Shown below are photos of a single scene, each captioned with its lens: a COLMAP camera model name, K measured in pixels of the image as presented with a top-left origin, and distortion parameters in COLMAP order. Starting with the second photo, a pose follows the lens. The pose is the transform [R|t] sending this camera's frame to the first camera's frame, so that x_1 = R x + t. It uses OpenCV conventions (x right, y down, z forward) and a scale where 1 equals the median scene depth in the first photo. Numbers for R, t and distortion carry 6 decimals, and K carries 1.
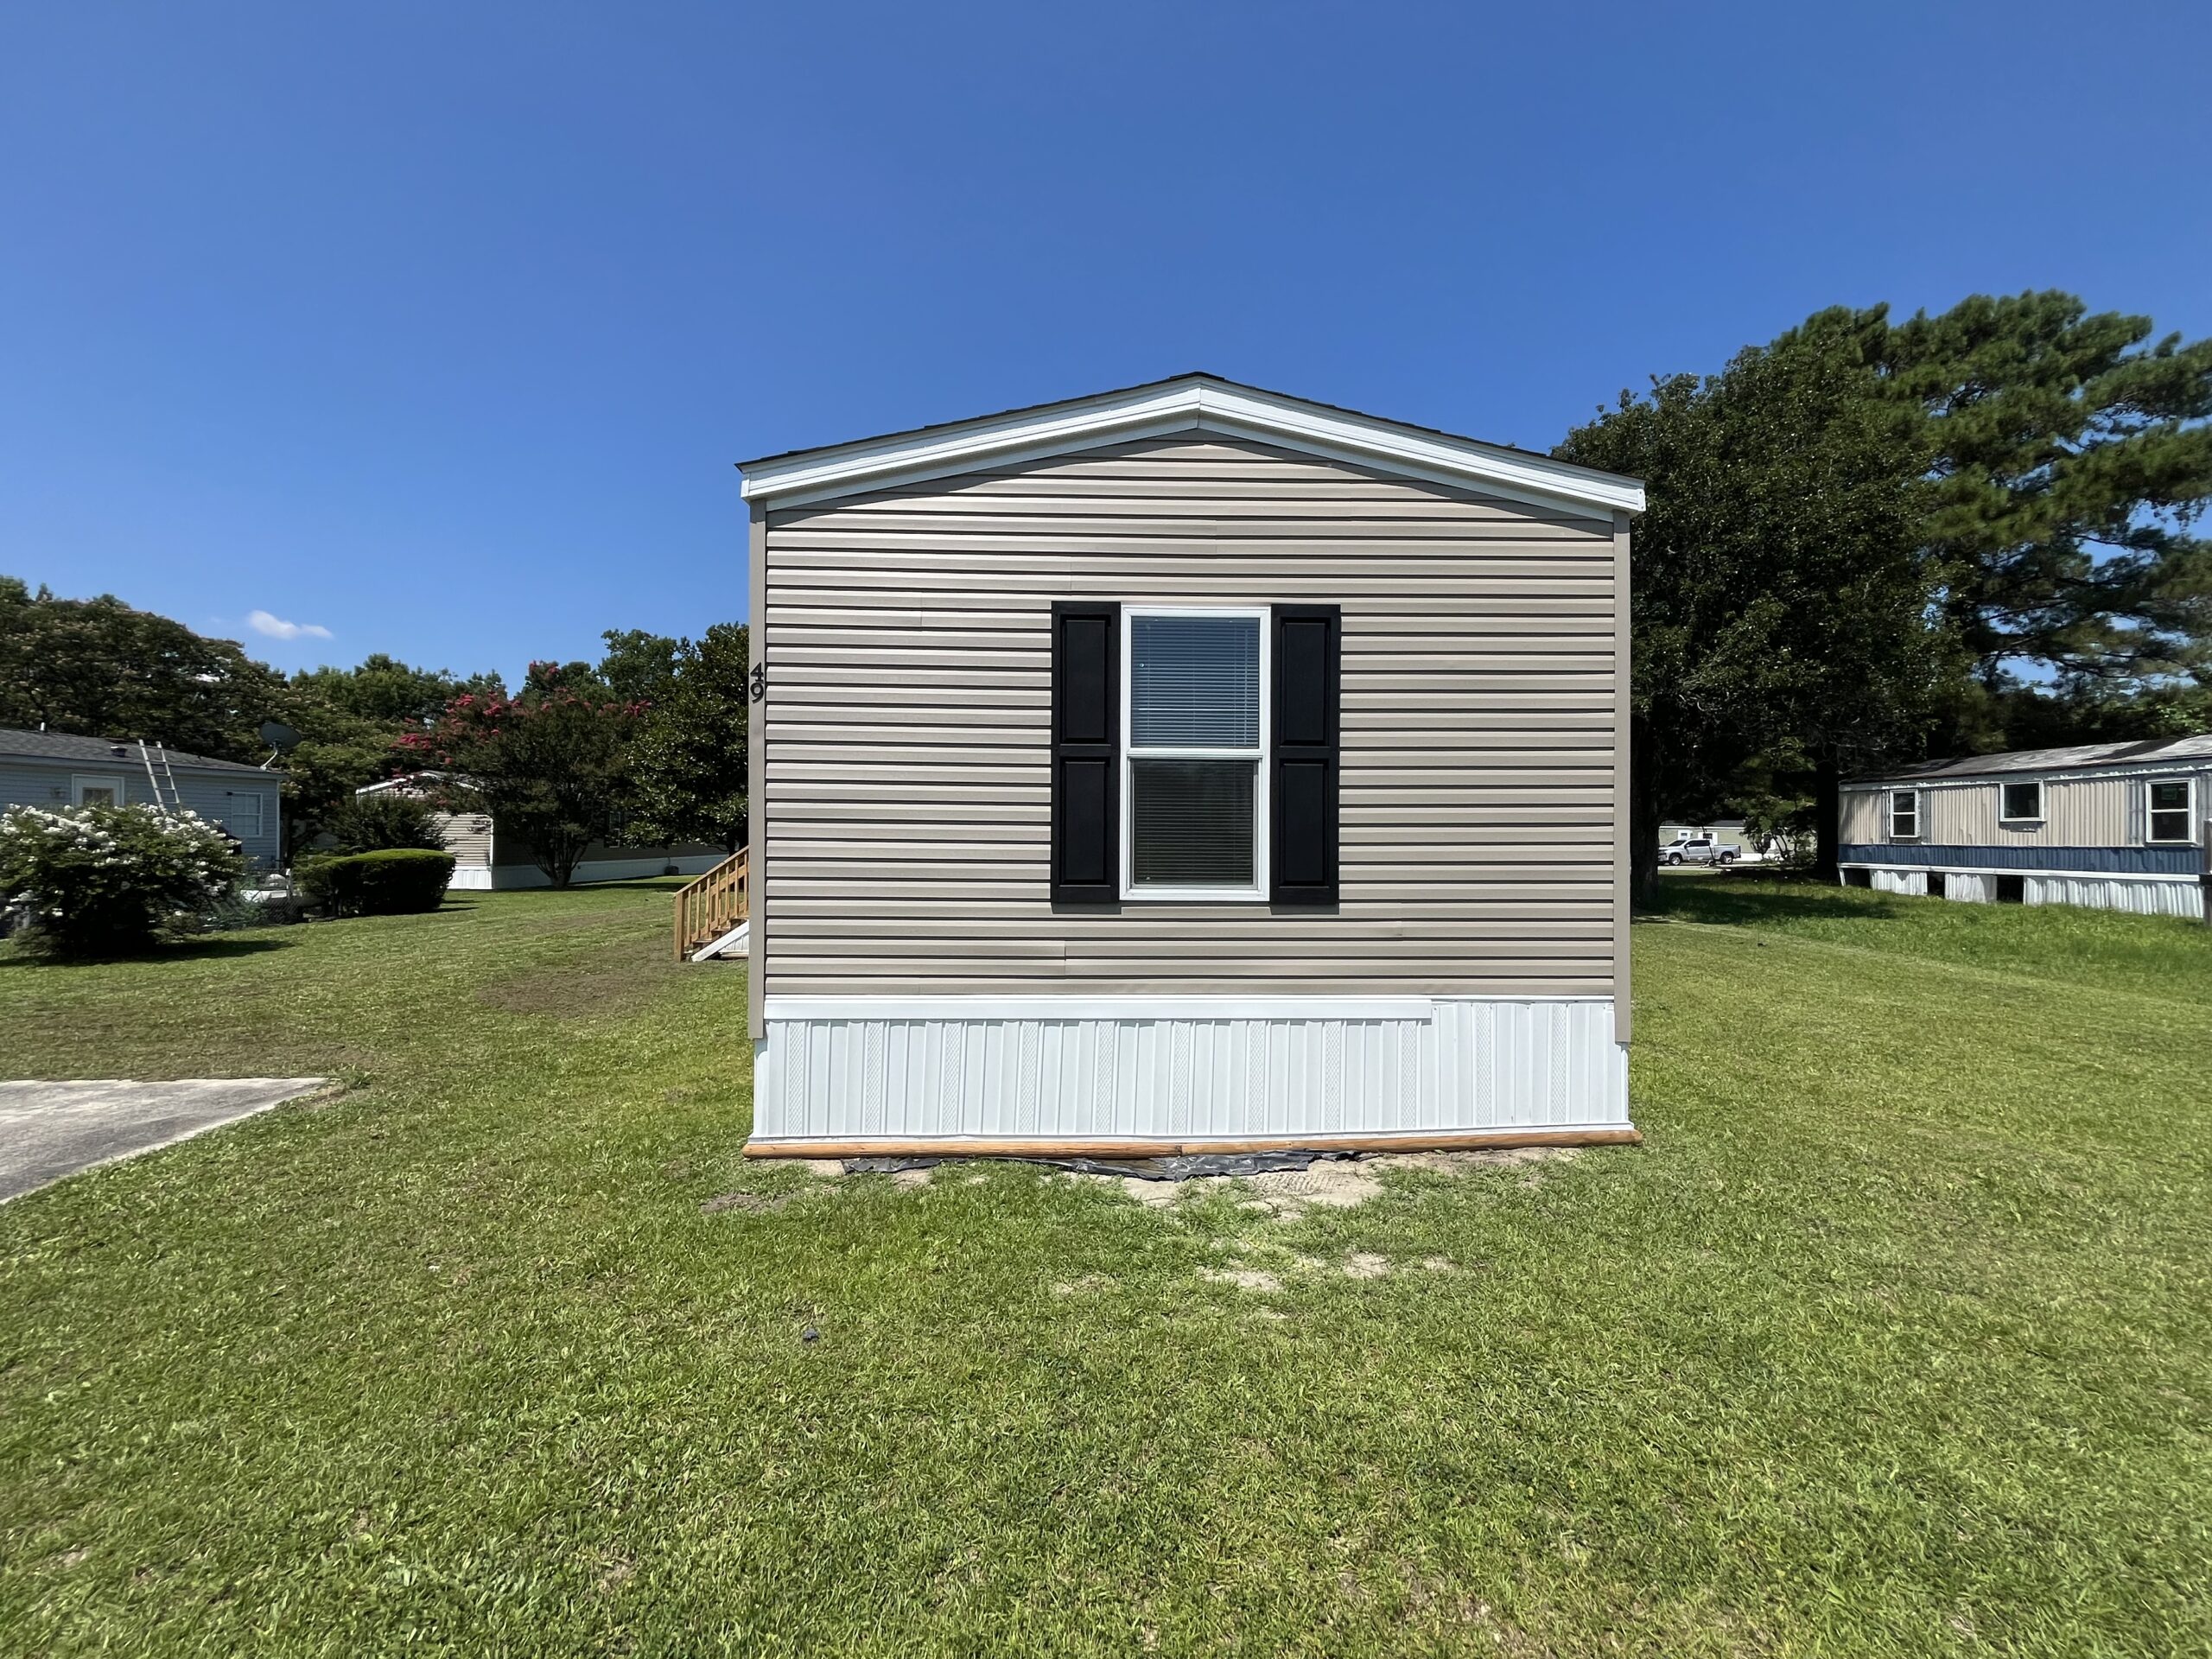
lens RADIAL K [[898.0, 0, 1102.2], [0, 898.0, 820.8], [0, 0, 1]] dist [-0.001824, -0.000385]
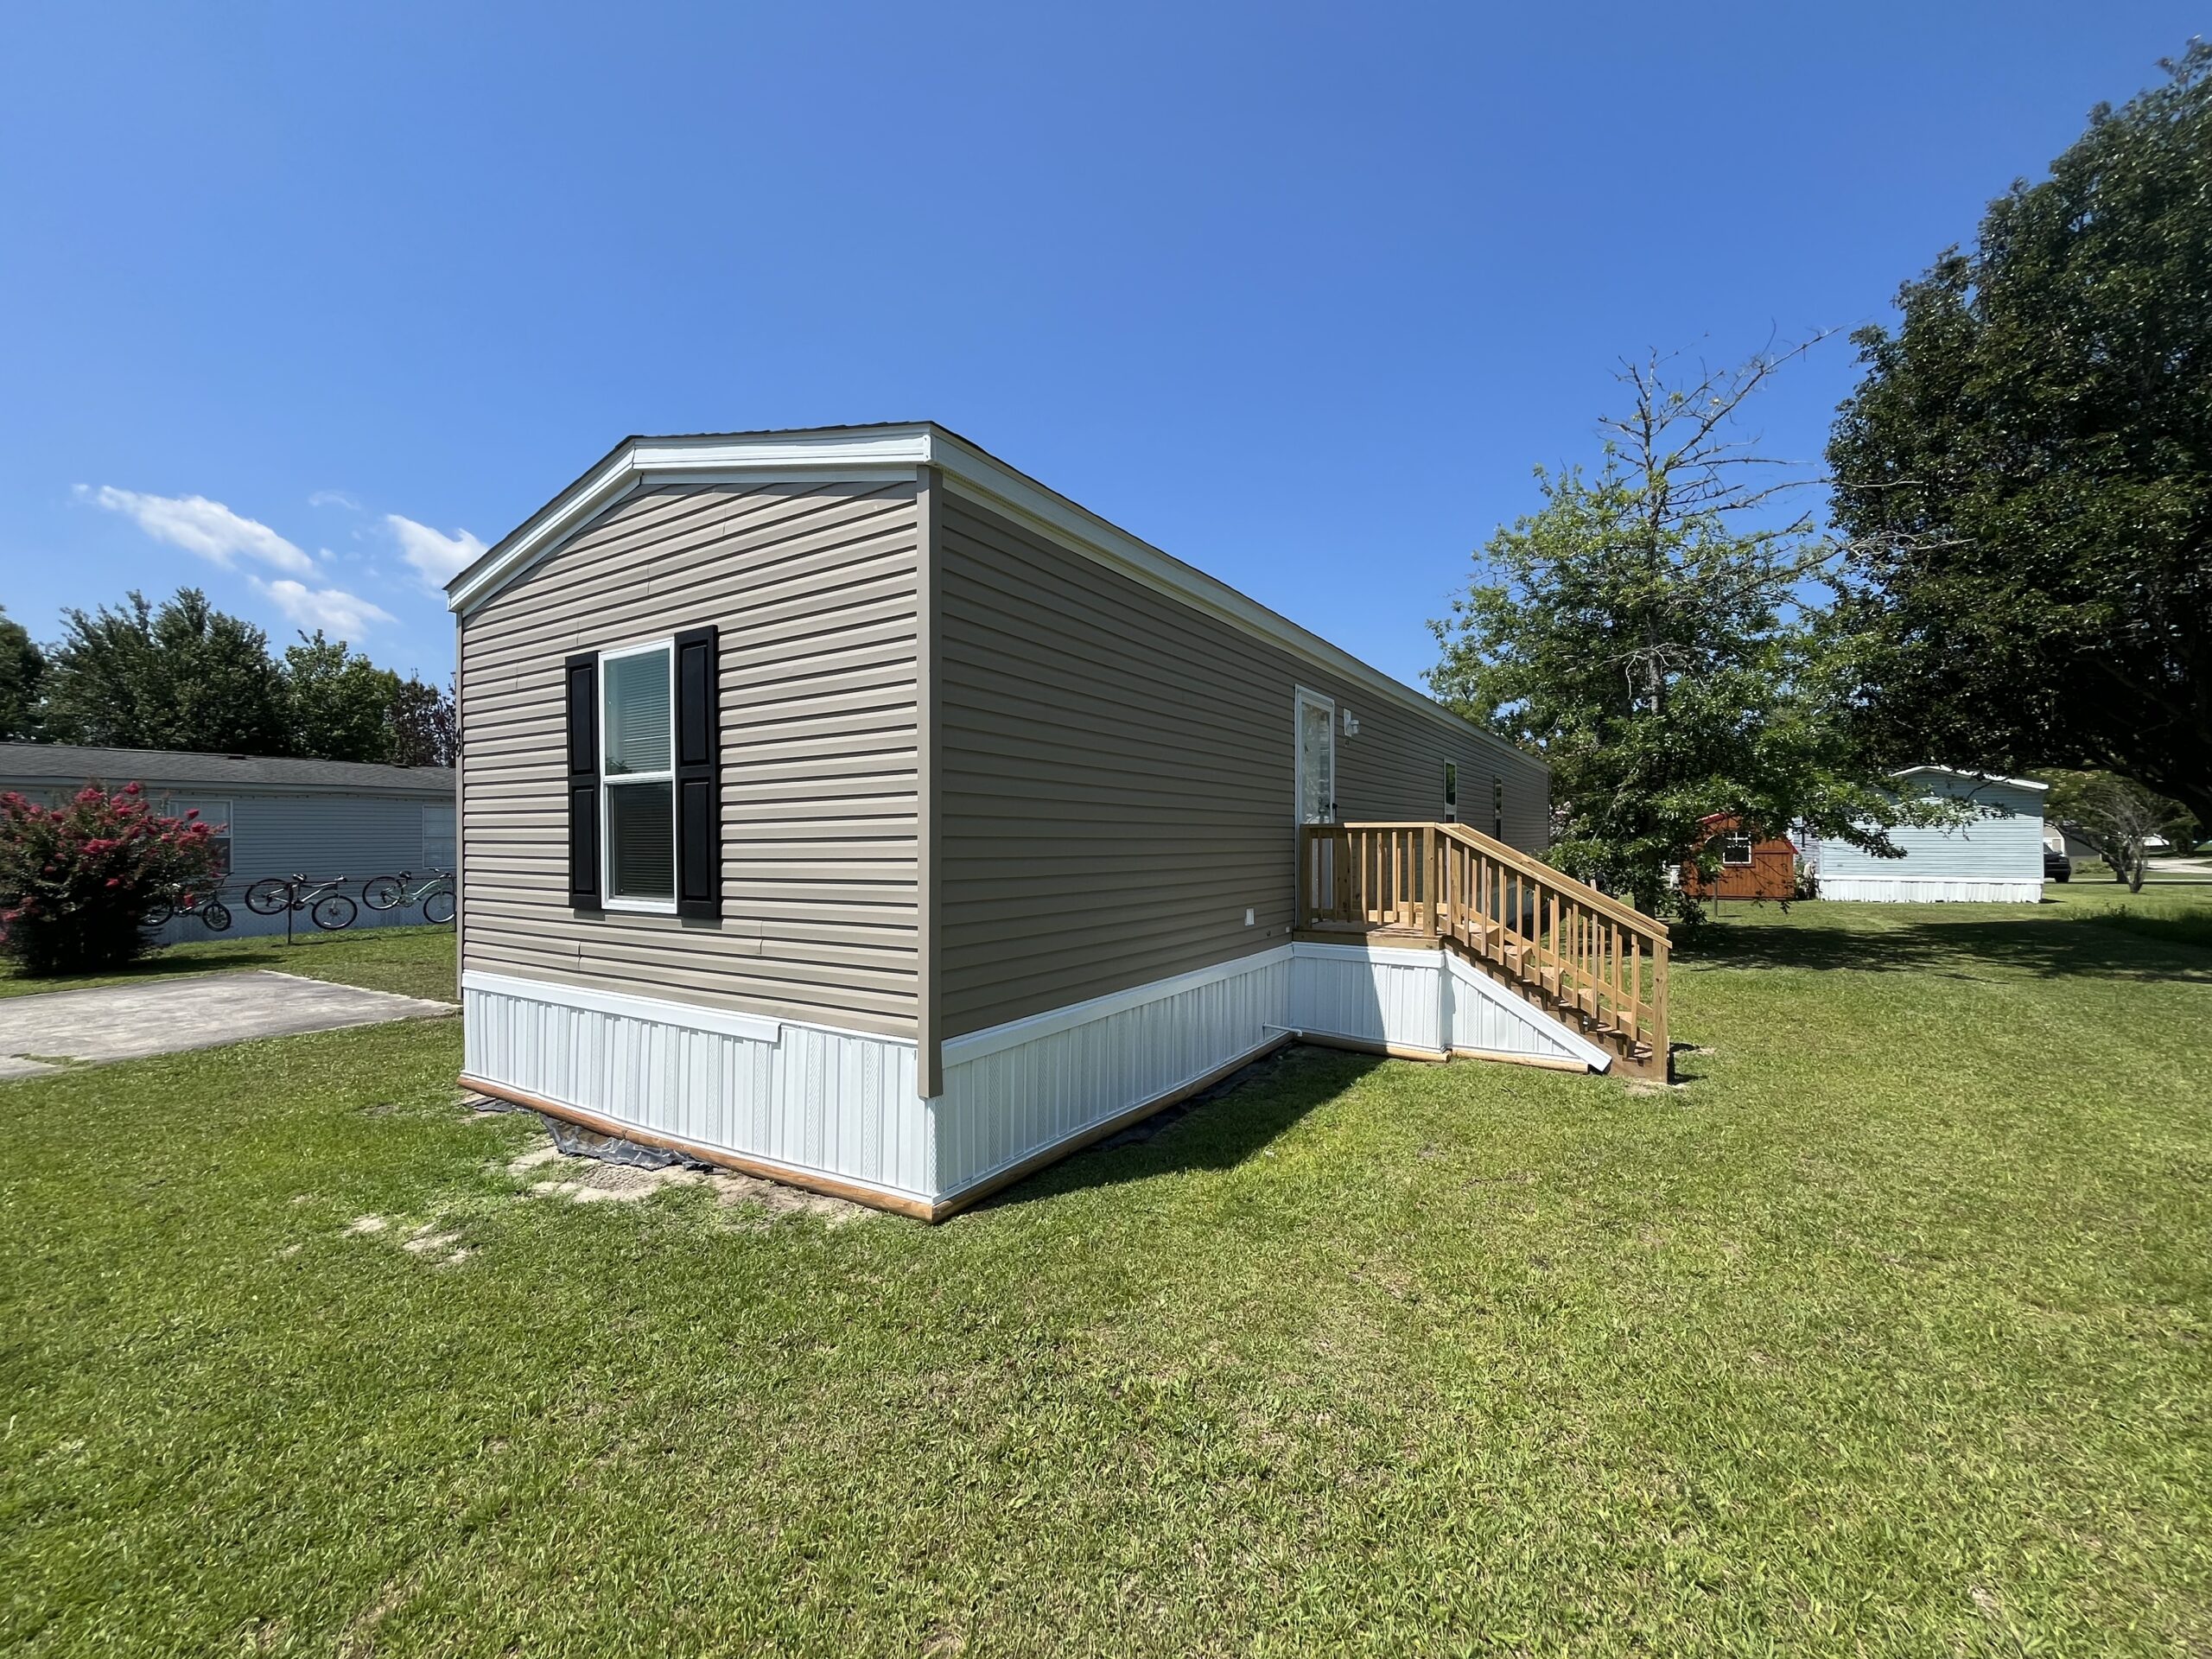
lens RADIAL K [[898.0, 0, 1089.0], [0, 898.0, 830.6], [0, 0, 1]] dist [-0.001824, -0.000385]
pose [[0.831380, -0.016773, -0.555451, 1.180443], [0.013106, 0.999858, -0.010576, 0.008362], [0.555549, 0.001513, 0.831482, 0.390002]]
